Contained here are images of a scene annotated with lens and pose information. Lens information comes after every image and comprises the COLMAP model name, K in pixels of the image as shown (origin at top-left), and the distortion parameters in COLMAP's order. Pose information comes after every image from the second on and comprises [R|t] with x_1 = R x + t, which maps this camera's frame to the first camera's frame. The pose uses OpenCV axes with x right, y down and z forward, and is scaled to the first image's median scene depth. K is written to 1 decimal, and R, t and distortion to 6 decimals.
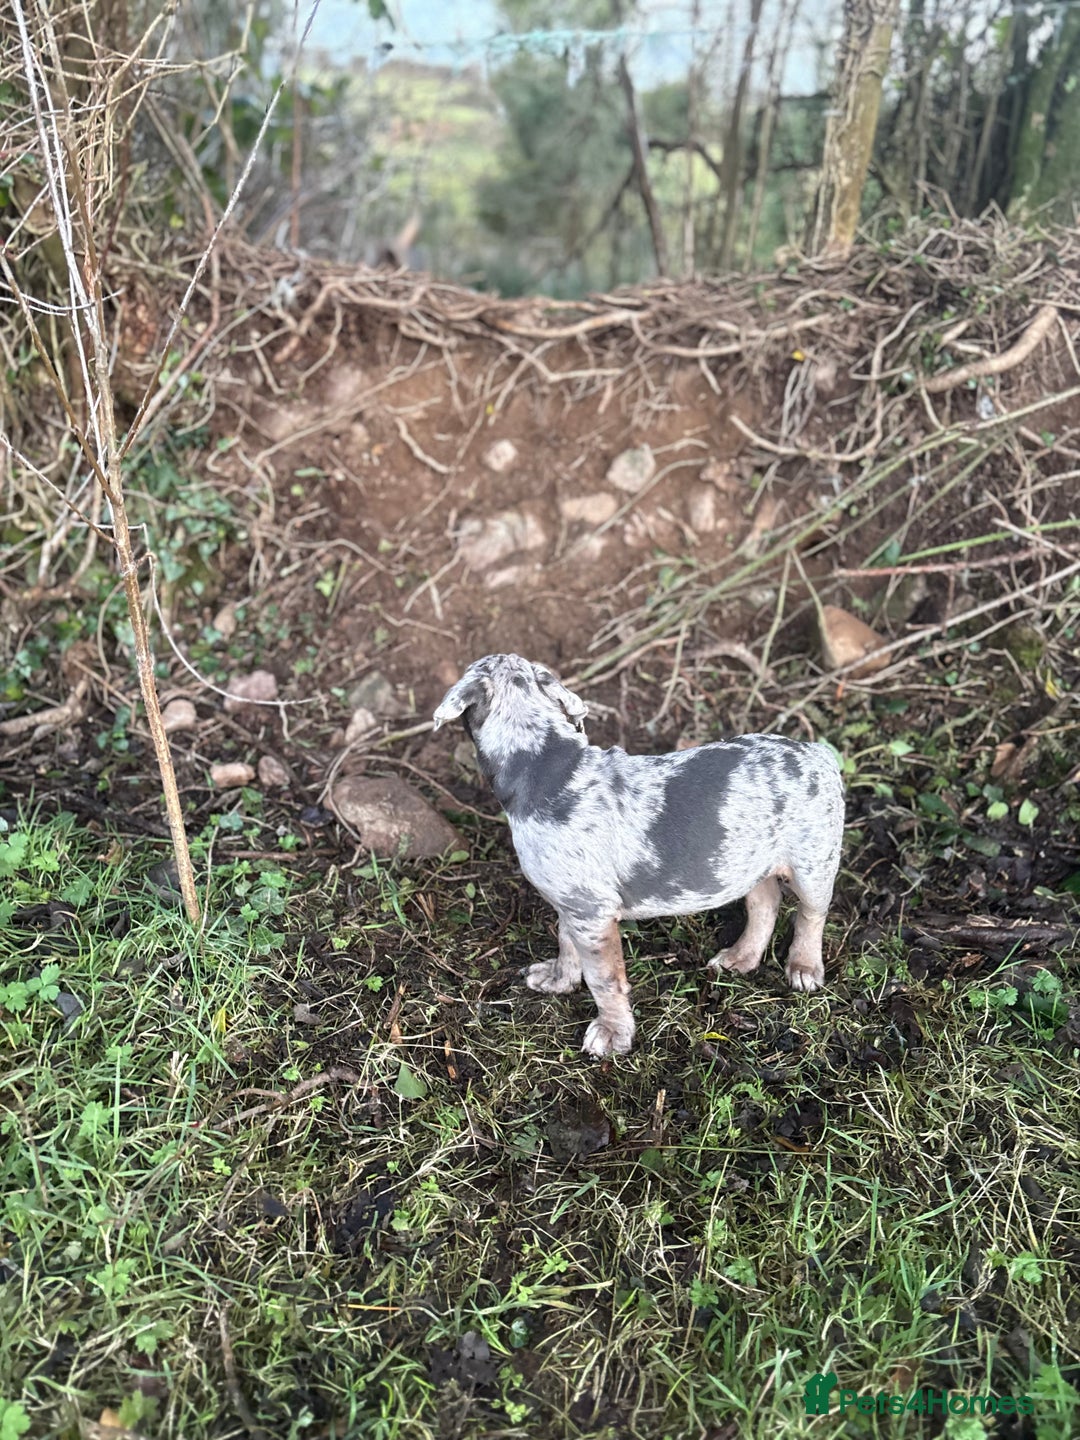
lens RADIAL K [[1087.4, 0, 527.7], [0, 1087.4, 725.3], [0, 0, 1]] dist [0.053408, -0.057212]
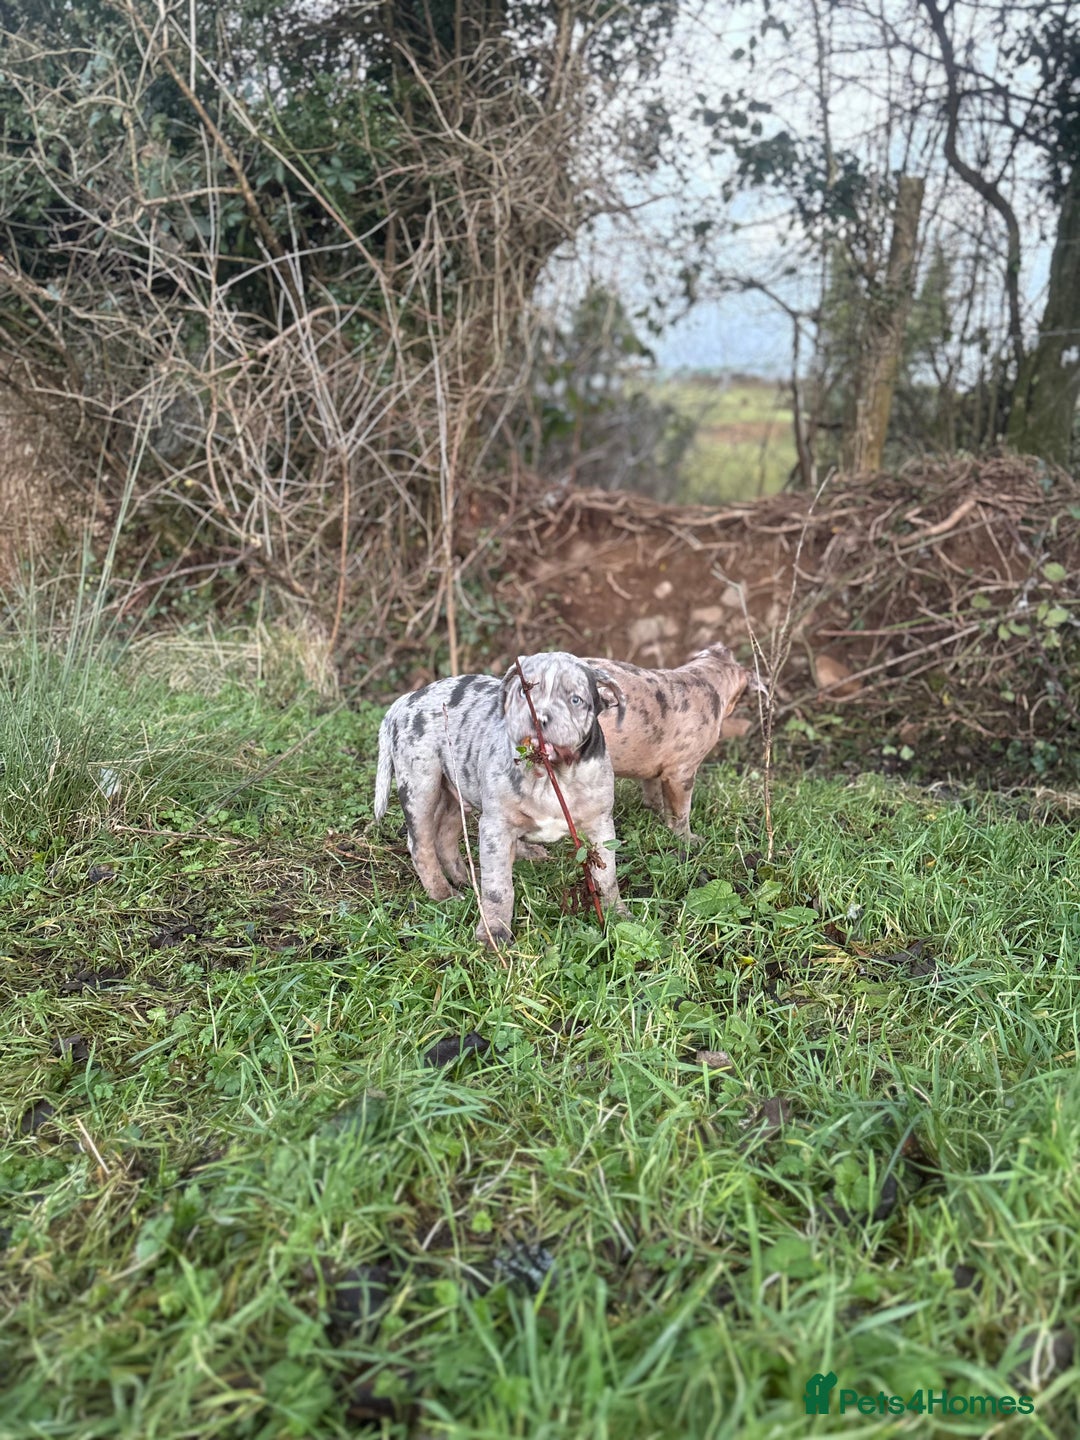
lens RADIAL K [[1087.4, 0, 537.7], [0, 1087.4, 727.9], [0, 0, 1]] dist [0.053408, -0.057212]
pose [[0.961220, 0.049146, -0.271369, 0.293920], [-0.110074, 0.970586, -0.214119, 0.395498], [0.252864, 0.235686, 0.938356, -0.675008]]
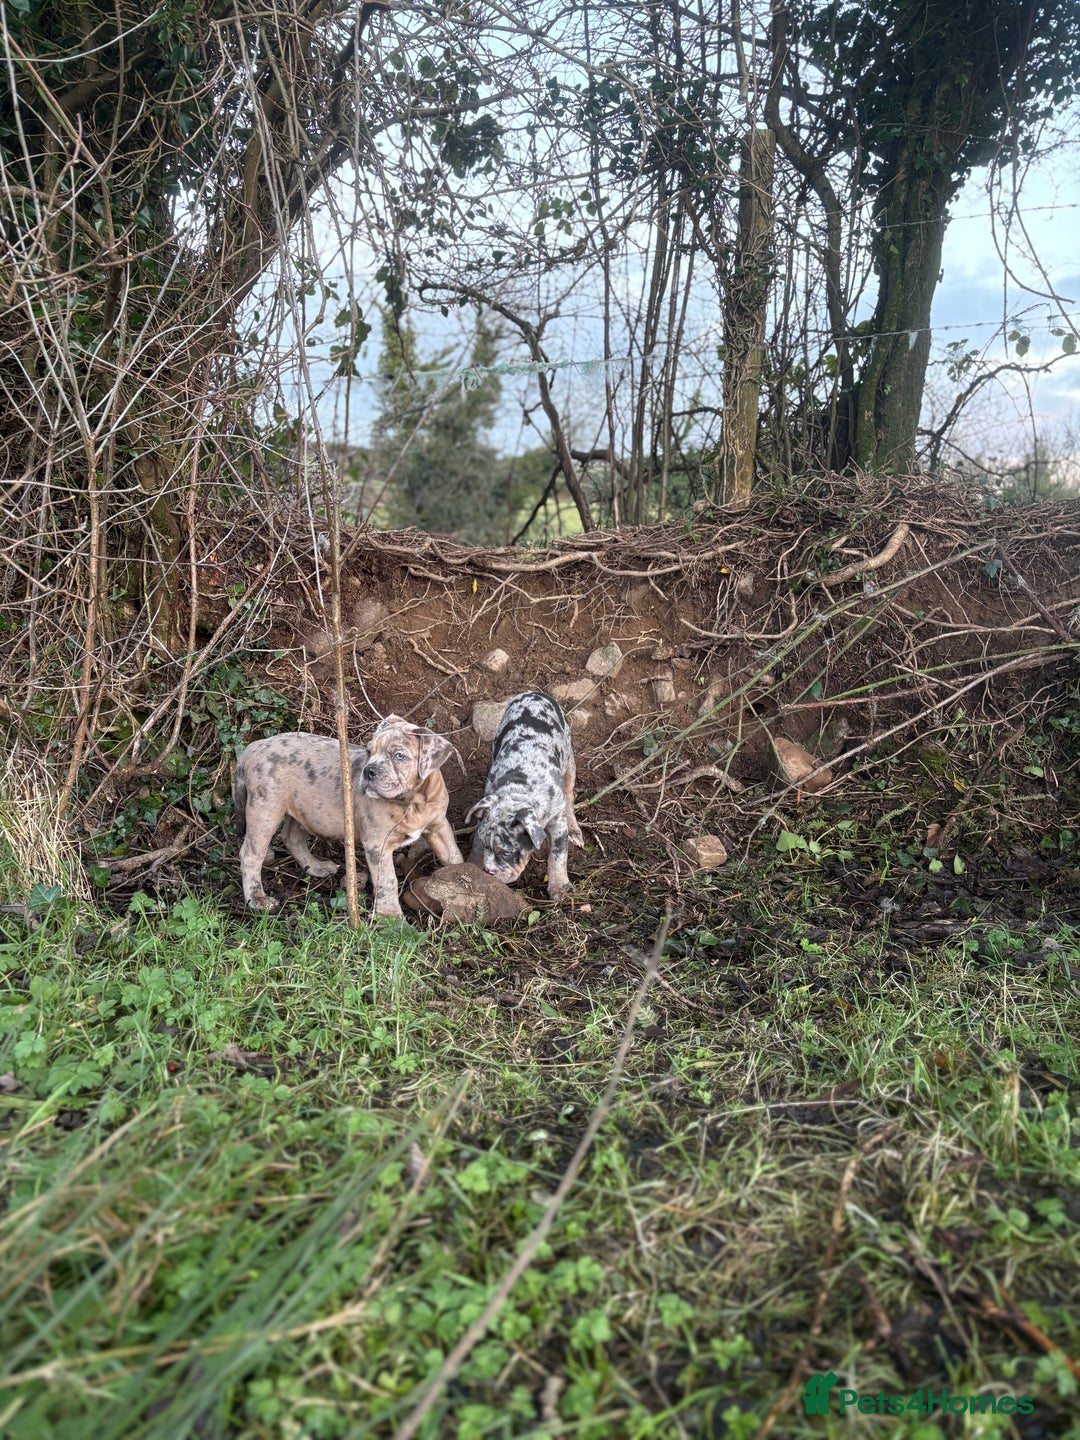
lens RADIAL K [[1087.4, 0, 528.5], [0, 1087.4, 729.7], [0, 0, 1]] dist [0.053408, -0.057212]
pose [[0.993625, -0.052517, 0.099761, -0.131628], [0.078241, 0.958312, -0.274803, 0.194027], [-0.081170, 0.280856, 0.956311, -0.182361]]
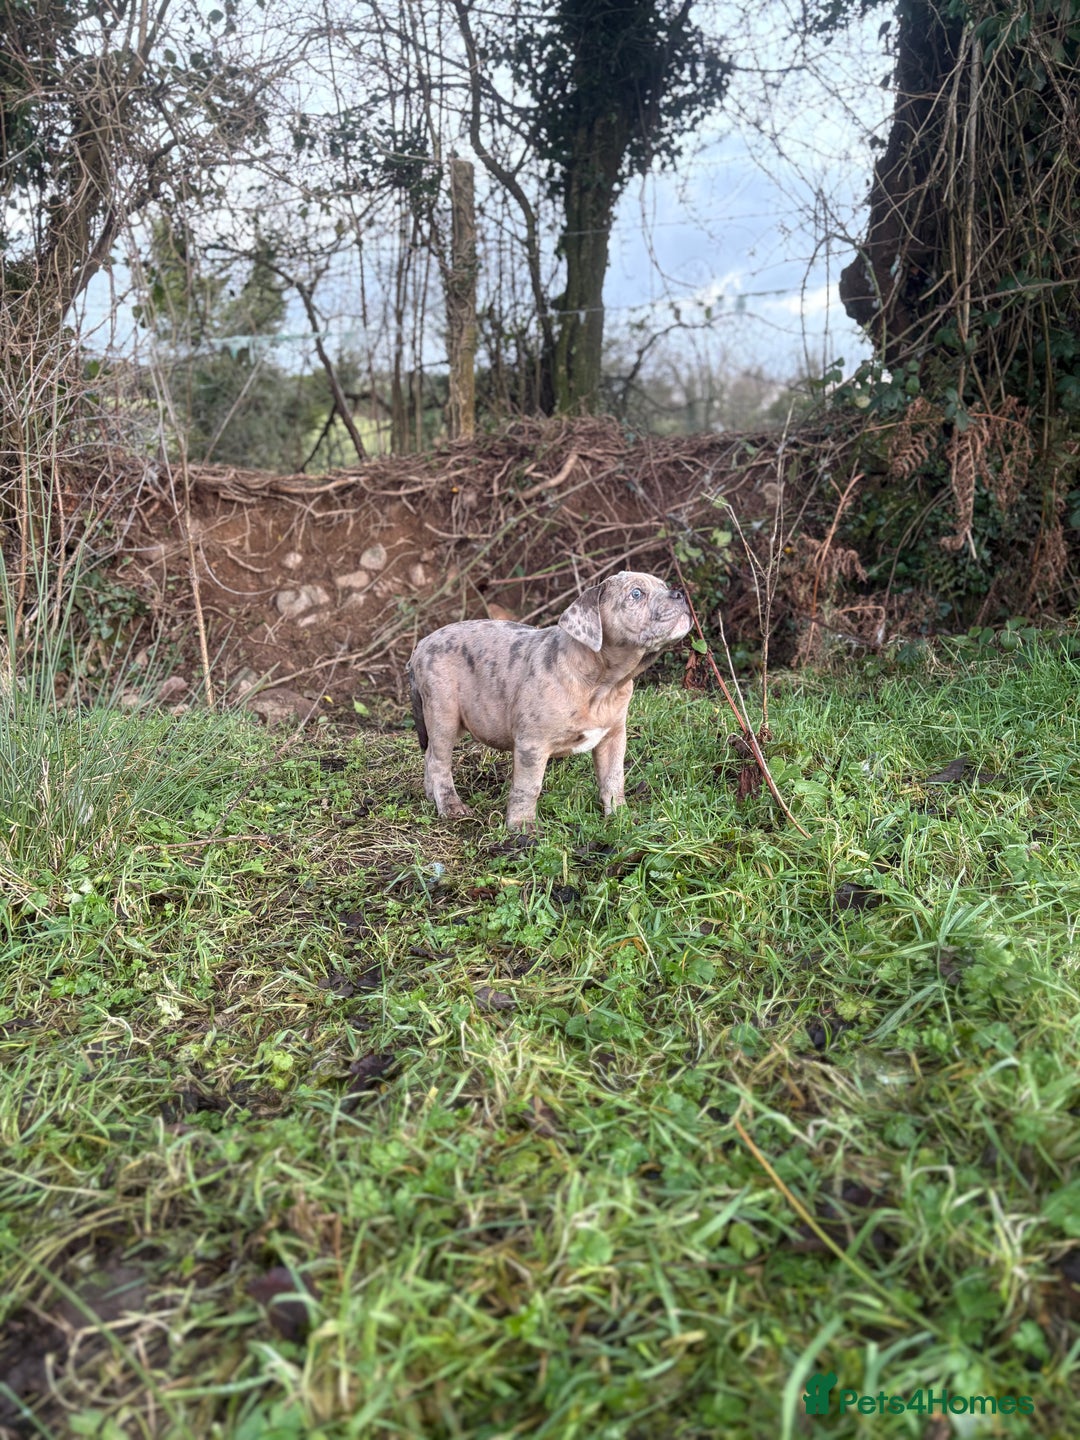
lens RADIAL K [[1087.4, 0, 537.0], [0, 1087.4, 723.4], [0, 0, 1]] dist [0.053408, -0.057212]
pose [[0.955428, -0.123294, 0.268247, -0.166251], [0.176987, 0.966444, -0.186176, 0.422069], [-0.236292, 0.225354, 0.945189, -0.695736]]
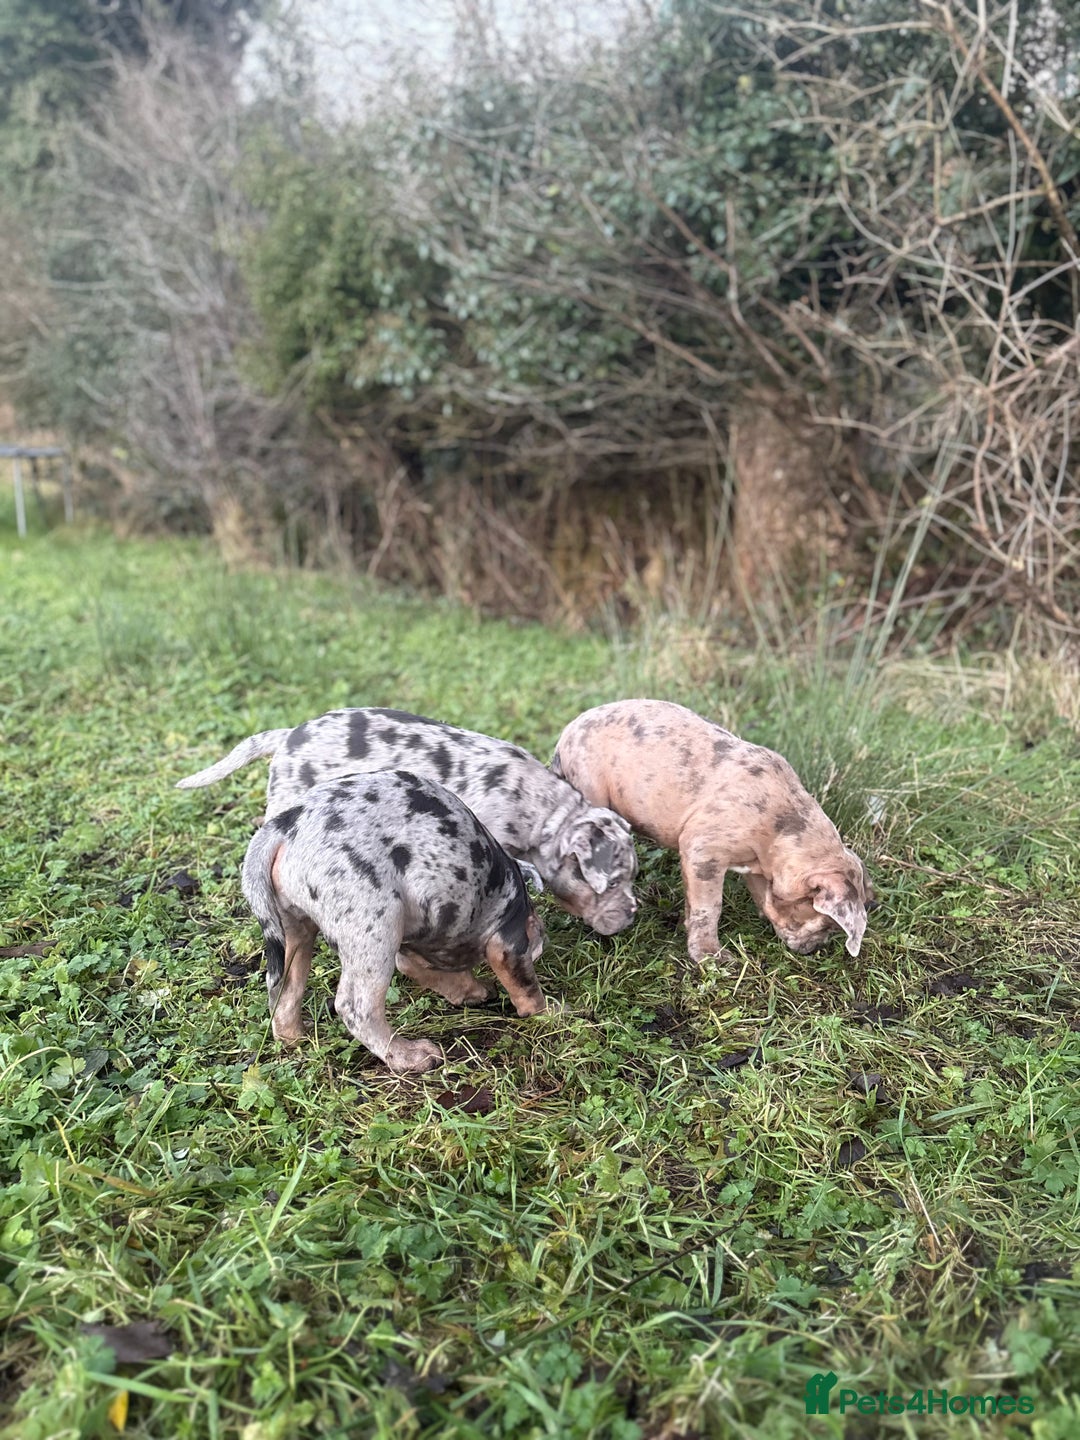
lens RADIAL K [[1087.4, 0, 532.6], [0, 1087.4, 728.6], [0, 0, 1]] dist [0.053408, -0.057212]
pose [[0.628860, 0.127740, -0.766954, 0.221226], [-0.307808, 0.946724, -0.094704, 0.393714], [0.713996, 0.295630, 0.634675, -0.700474]]
